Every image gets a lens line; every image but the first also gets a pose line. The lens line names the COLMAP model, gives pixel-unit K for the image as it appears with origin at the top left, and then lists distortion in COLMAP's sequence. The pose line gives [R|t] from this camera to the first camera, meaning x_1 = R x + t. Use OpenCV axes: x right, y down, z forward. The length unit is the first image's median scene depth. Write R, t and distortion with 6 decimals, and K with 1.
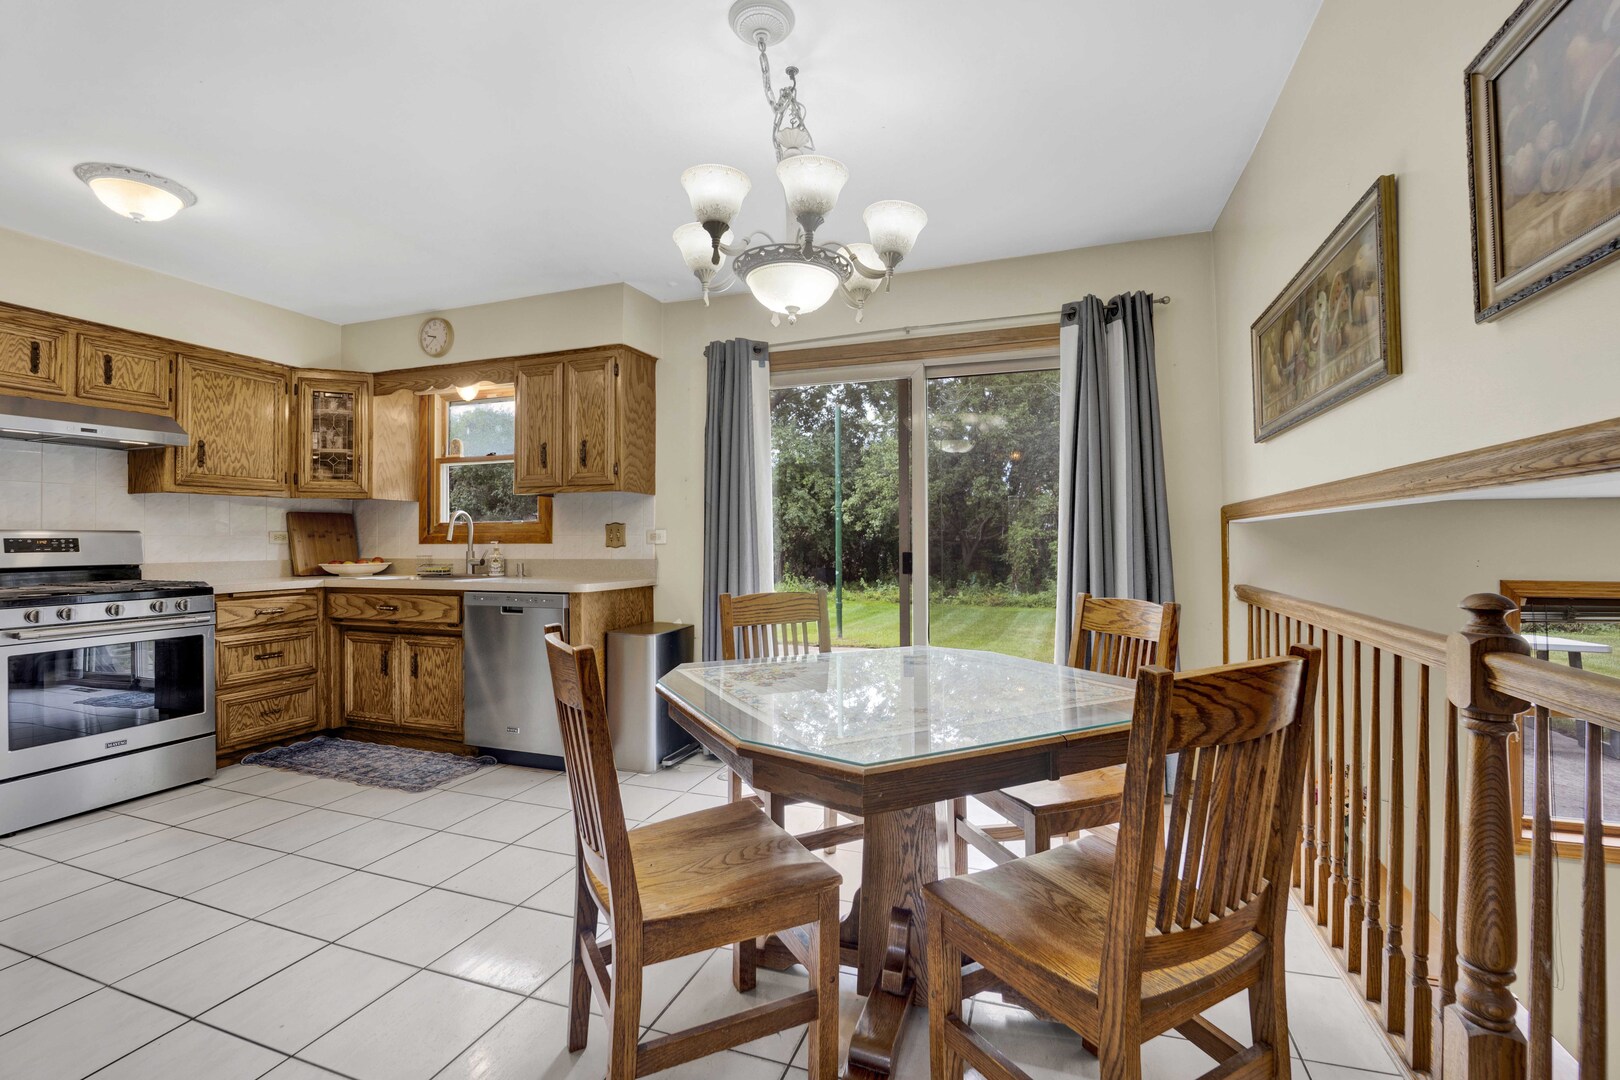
lens RADIAL K [[666.2, 0, 787.1], [0, 666.2, 534.5], [0, 0, 1]] dist [-0.020886, 0.000079]
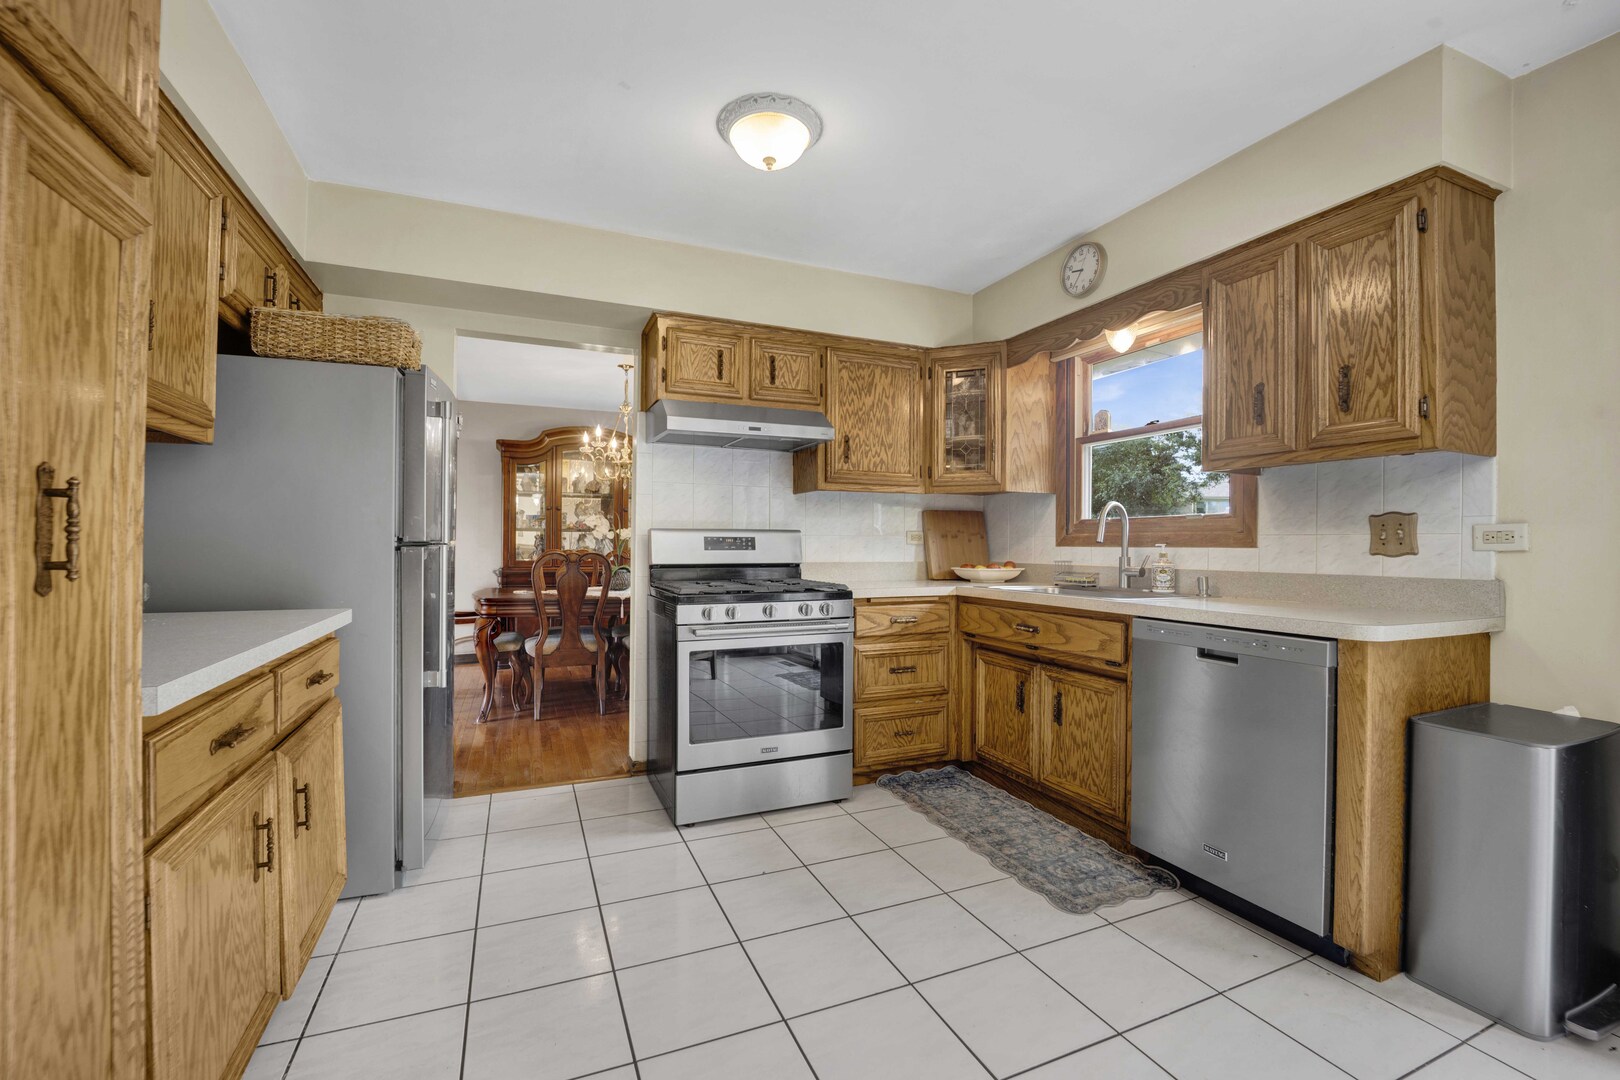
lens RADIAL K [[666.2, 0, 822.0], [0, 666.2, 541.4], [0, 0, 1]] dist [-0.020886, 0.000079]
pose [[0.689356, 0.005506, -0.724402, -0.207224], [-0.002394, 0.999983, 0.005322, 0.005675], [0.724419, -0.001934, 0.689357, 0.292747]]
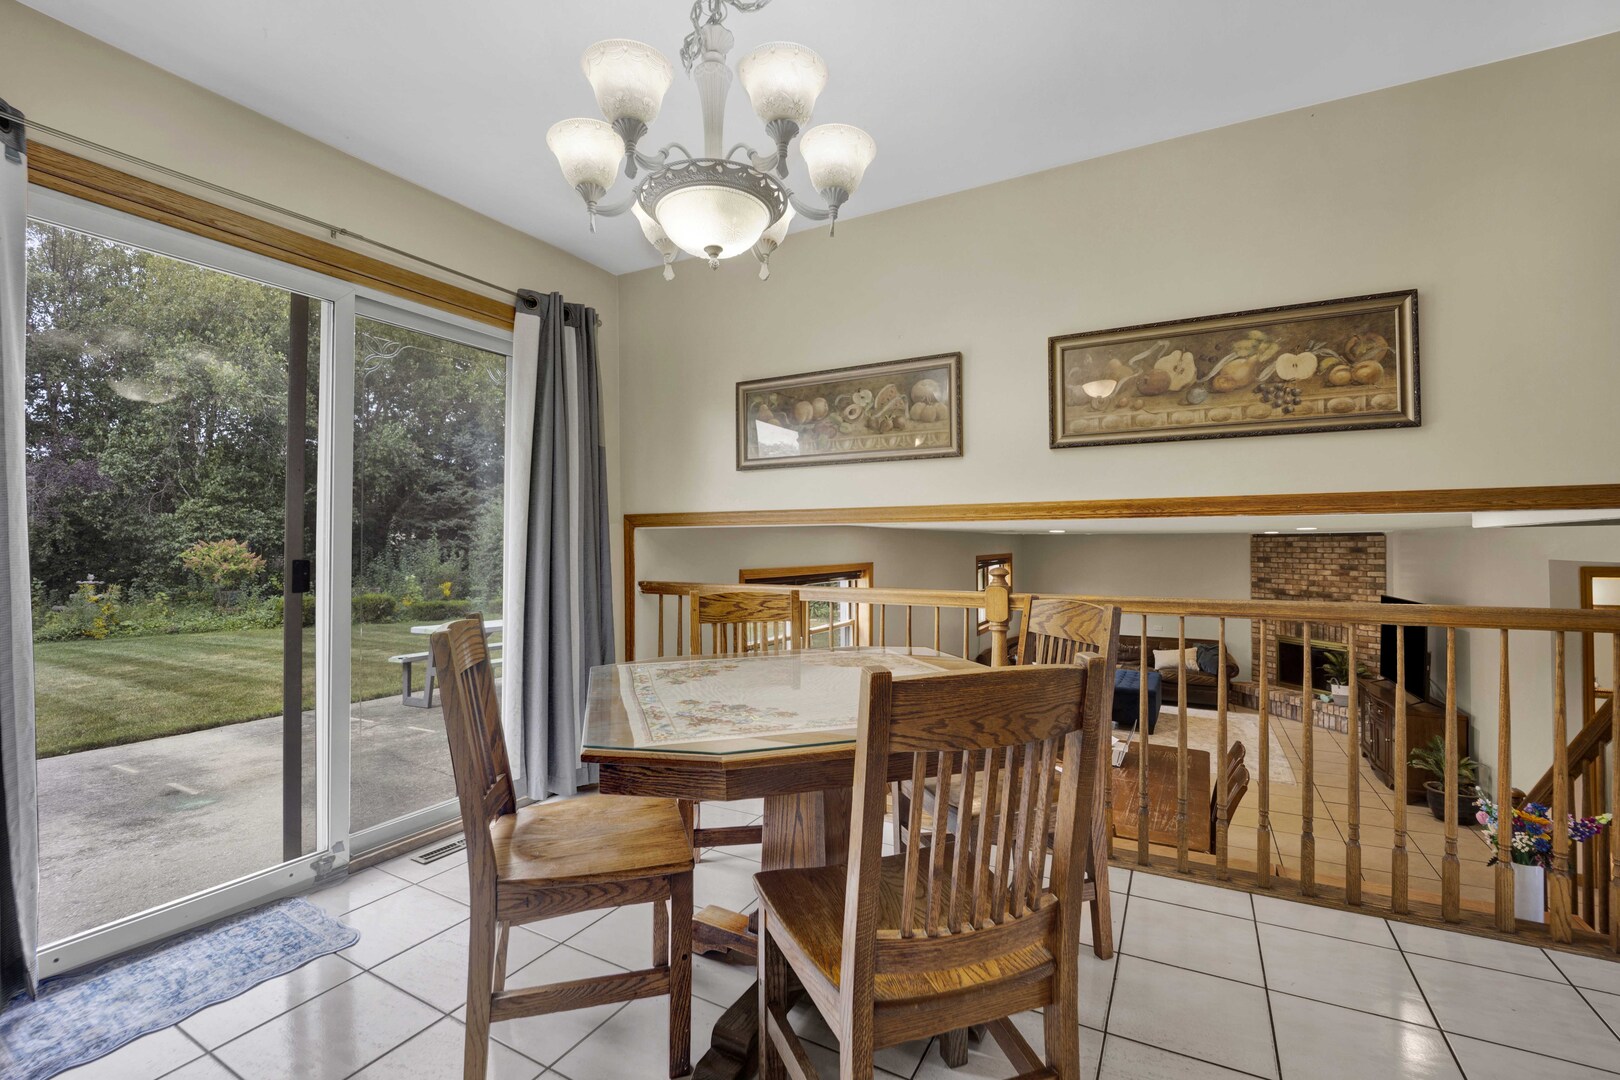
lens RADIAL K [[666.2, 0, 829.4], [0, 666.2, 531.8], [0, 0, 1]] dist [-0.020886, 0.000079]
pose [[0.170082, 0.023306, 0.985154, -0.362669], [-0.009375, 0.999713, -0.022031, 0.008263], [-0.985385, -0.005488, 0.170251, 0.362888]]
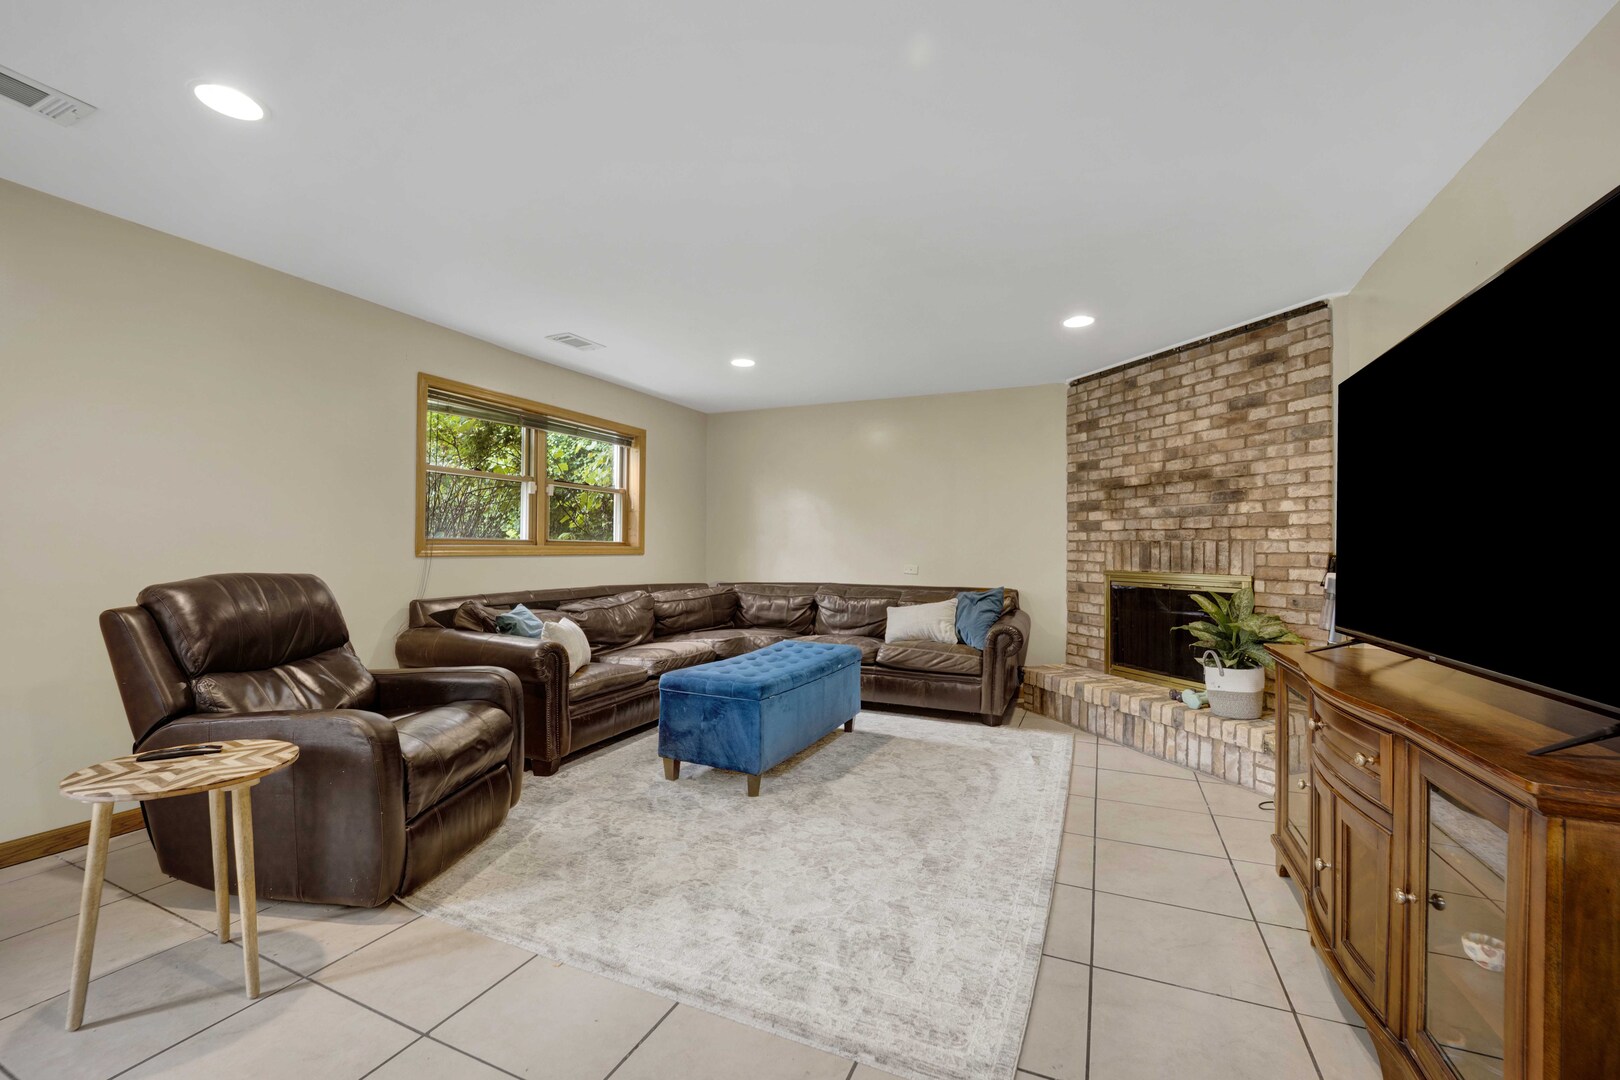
lens RADIAL K [[666.2, 0, 798.3], [0, 666.2, 541.3], [0, 0, 1]] dist [-0.020886, 0.000079]
pose [[0.102314, 0.012180, 0.994678, 1.037198], [-0.015354, 0.999825, -0.010663, 0.282428], [-0.994634, -0.014181, 0.102483, -0.402105]]
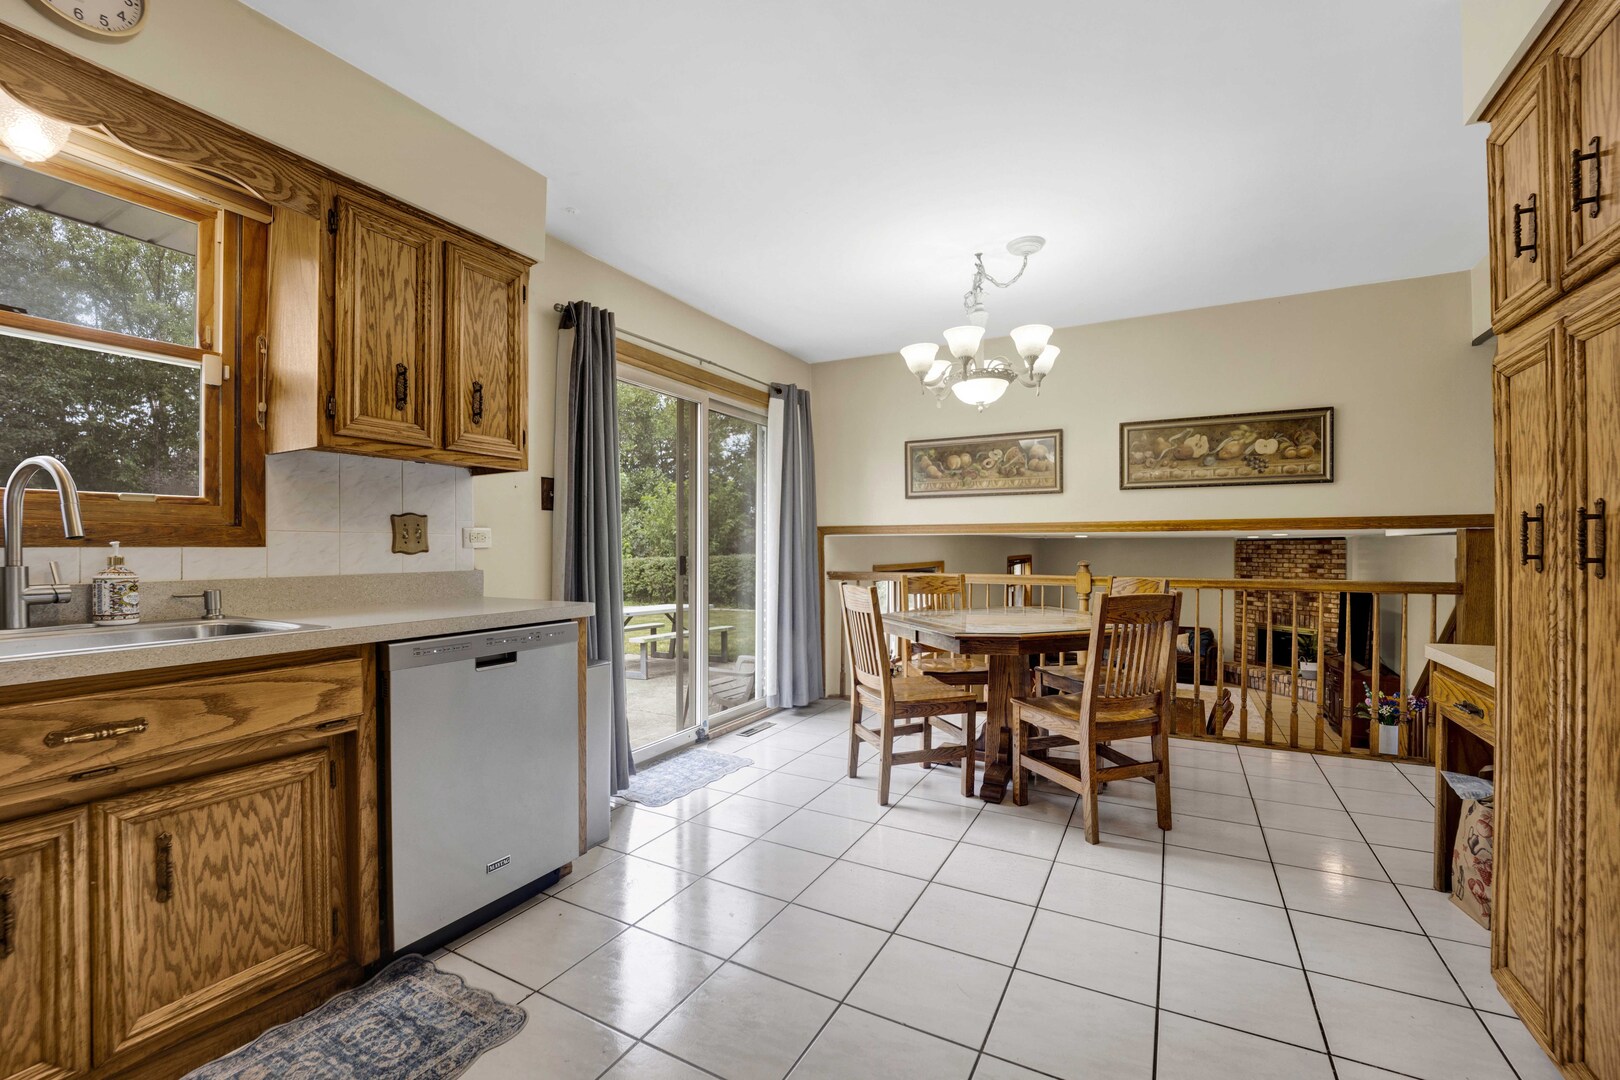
lens RADIAL K [[666.2, 0, 808.7], [0, 666.2, 552.4], [0, 0, 1]] dist [-0.020886, 0.000079]
pose [[0.174142, -0.004136, 0.984712, -0.870548], [-0.009941, 0.999933, 0.005958, 0.012096], [-0.984670, -0.010827, 0.174089, 0.582925]]
